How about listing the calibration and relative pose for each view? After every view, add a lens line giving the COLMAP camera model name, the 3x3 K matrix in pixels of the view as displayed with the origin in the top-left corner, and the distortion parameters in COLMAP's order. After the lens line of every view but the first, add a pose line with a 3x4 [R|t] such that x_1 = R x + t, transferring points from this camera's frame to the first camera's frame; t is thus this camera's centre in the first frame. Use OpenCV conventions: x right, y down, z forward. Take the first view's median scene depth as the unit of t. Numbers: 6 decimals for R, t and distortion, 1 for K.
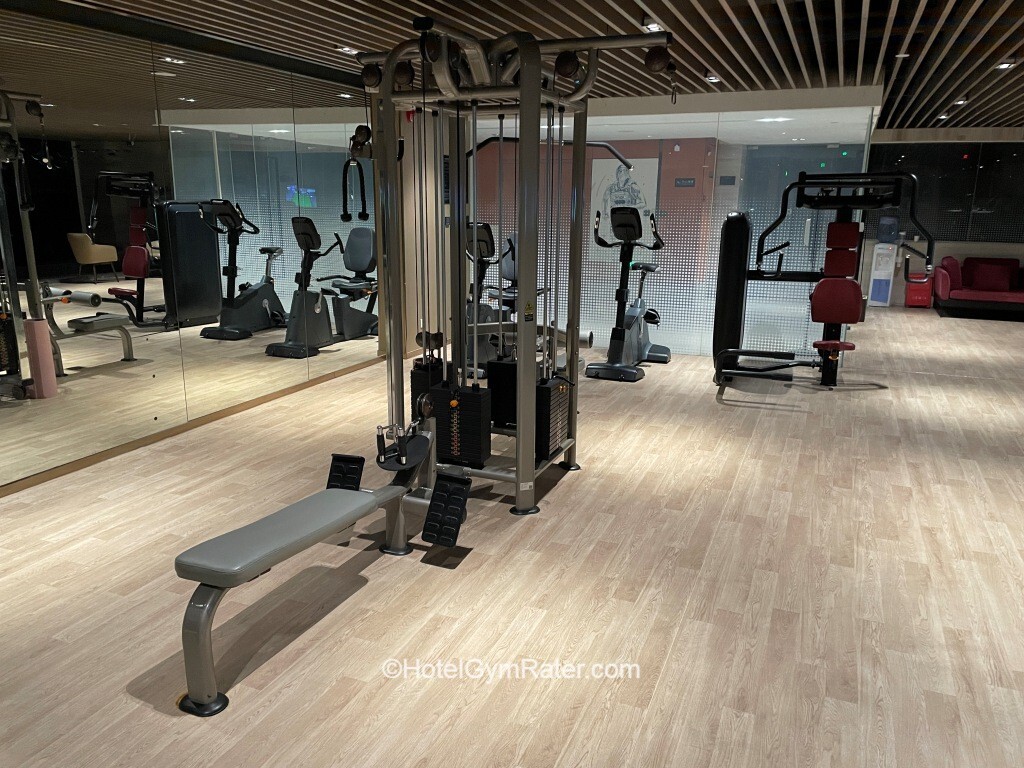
lens RADIAL K [[772.0, 0, 507.6], [0, 772.0, 381.6], [0, 0, 1]] dist [0.089660, -0.112321]
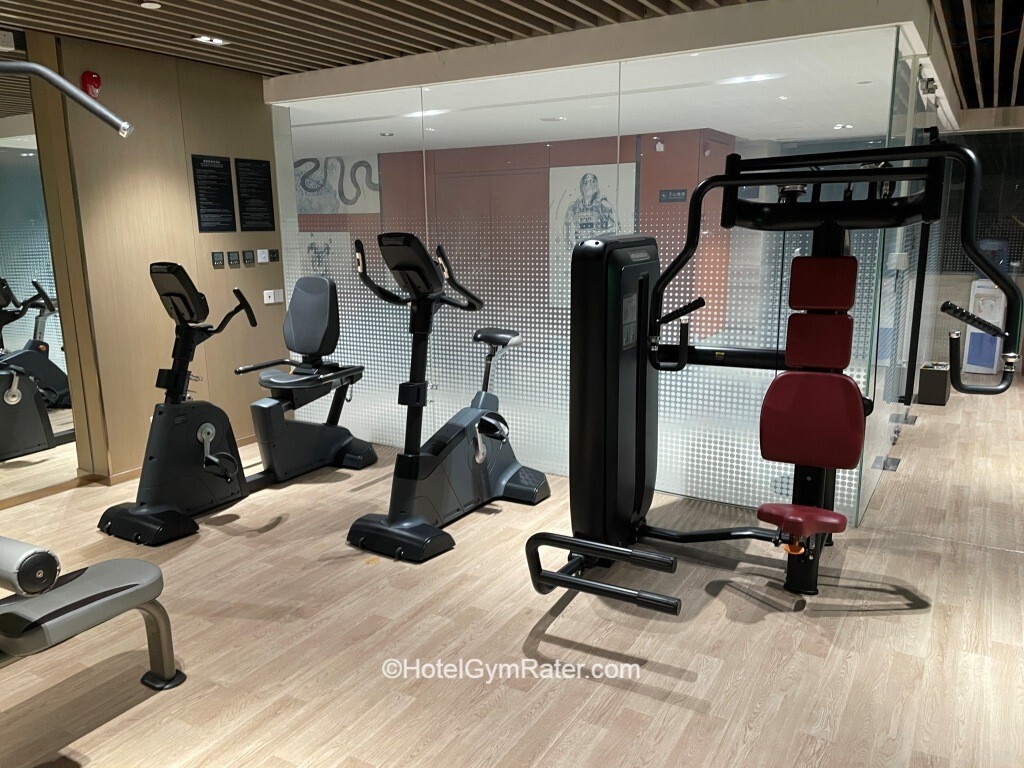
lens RADIAL K [[772.0, 0, 507.6], [0, 772.0, 381.6], [0, 0, 1]] dist [0.089660, -0.112321]
pose [[0.989511, 0.006635, -0.144305, 0.331033], [-0.011782, 0.999323, -0.034841, -0.116319], [0.143976, 0.036176, 0.988920, 0.541257]]
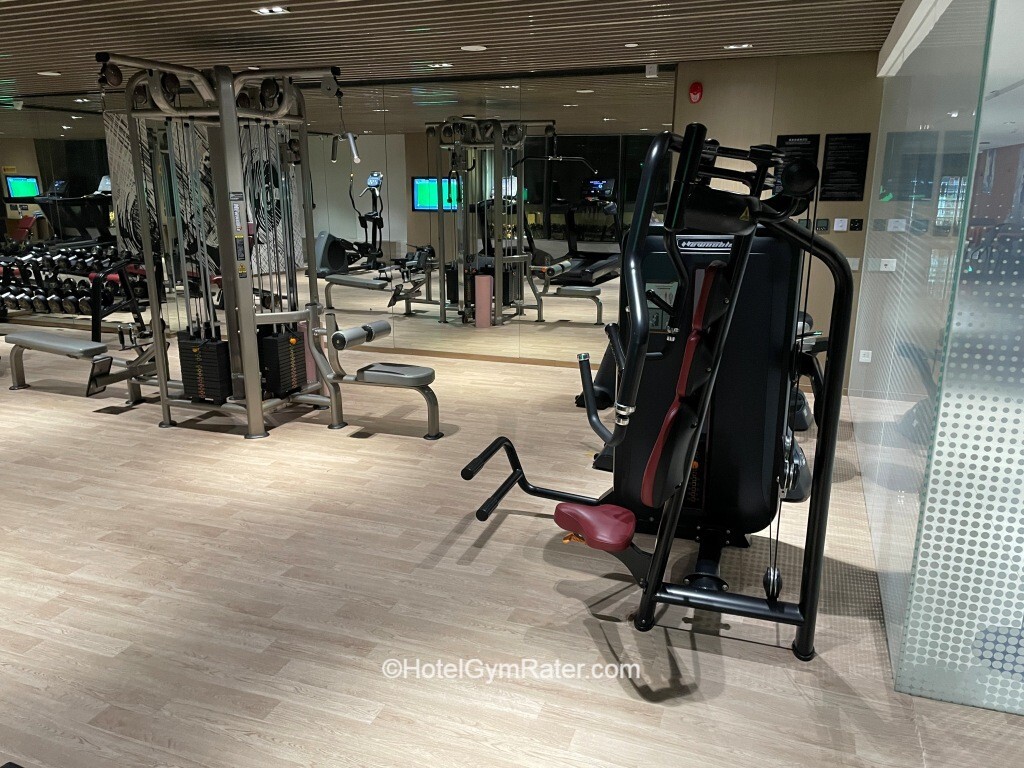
lens RADIAL K [[772.0, 0, 507.6], [0, 772.0, 381.6], [0, 0, 1]] dist [0.089660, -0.112321]
pose [[0.040897, 0.239021, -0.970153, 0.889942], [-0.231778, 0.946749, 0.223484, -0.227990], [0.971909, 0.215721, 0.094119, 0.942597]]
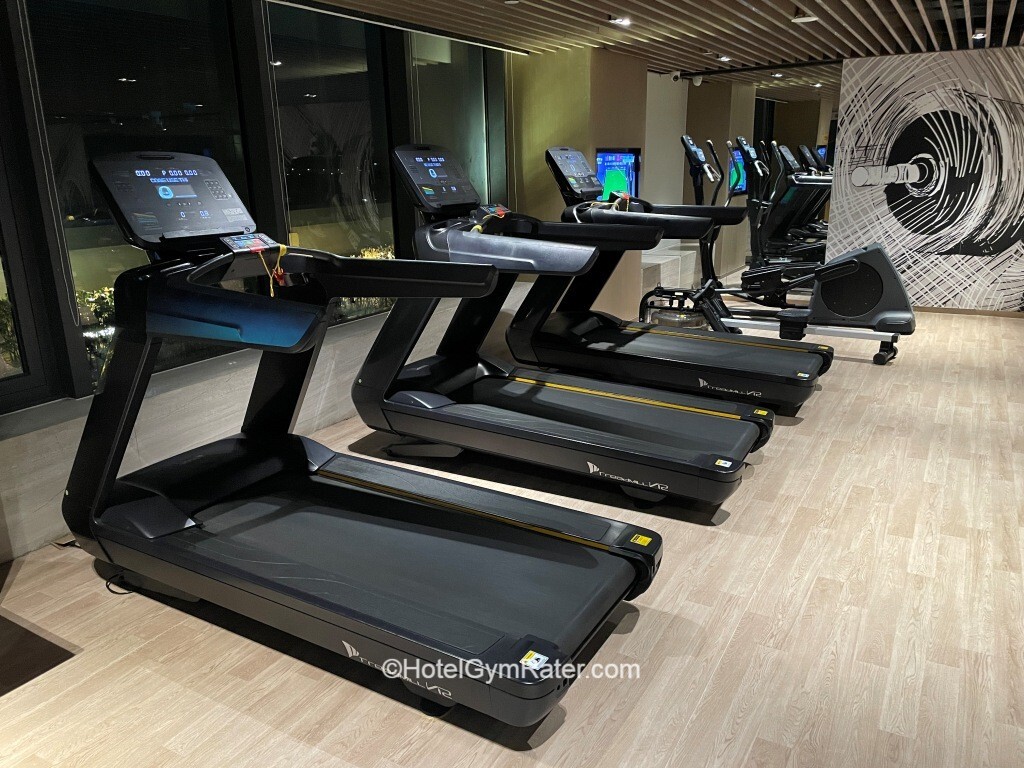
lens RADIAL K [[772.0, 0, 507.6], [0, 772.0, 381.6], [0, 0, 1]] dist [0.089660, -0.112321]
pose [[-0.991780, -0.024891, 0.125510, 0.607170], [0.040414, 0.869751, 0.491834, -0.256033], [-0.121404, 0.492864, -0.861595, 1.059723]]
